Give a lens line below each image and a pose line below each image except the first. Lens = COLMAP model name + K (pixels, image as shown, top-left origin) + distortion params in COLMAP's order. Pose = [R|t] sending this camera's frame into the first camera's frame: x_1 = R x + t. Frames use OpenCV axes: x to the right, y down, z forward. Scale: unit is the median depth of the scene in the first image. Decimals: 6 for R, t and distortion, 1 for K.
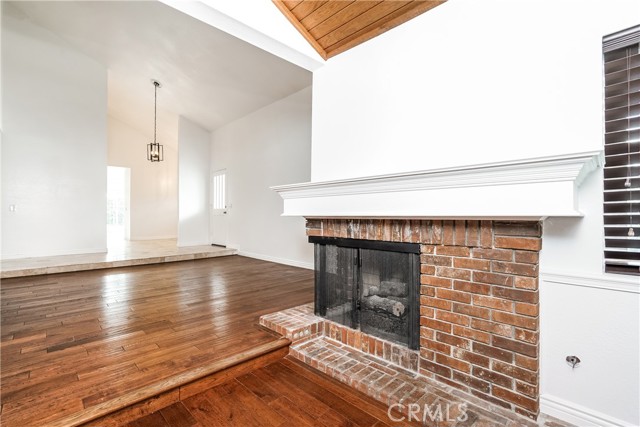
lens RADIAL K [[302.1, 0, 318.8], [0, 302.1, 213.5], [0, 0, 1]] dist [-0.002789, 0.002499]
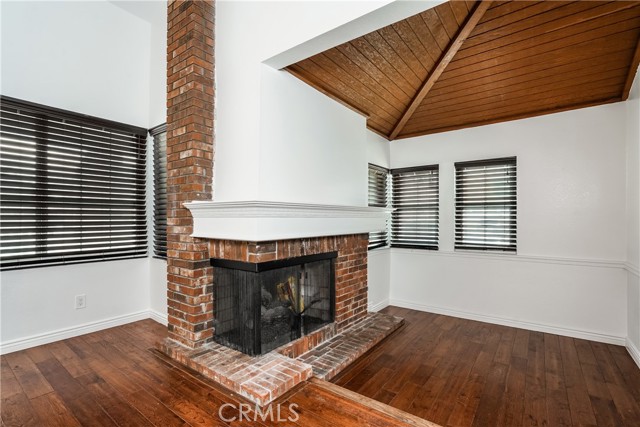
lens RADIAL K [[302.1, 0, 302.4], [0, 302.1, 220.5], [0, 0, 1]] dist [-0.002789, 0.002499]
pose [[-0.124480, -0.004953, 0.992210, -1.116006], [-0.007258, 0.999965, 0.004081, -0.056645], [-0.992196, -0.006693, -0.124511, 1.298546]]
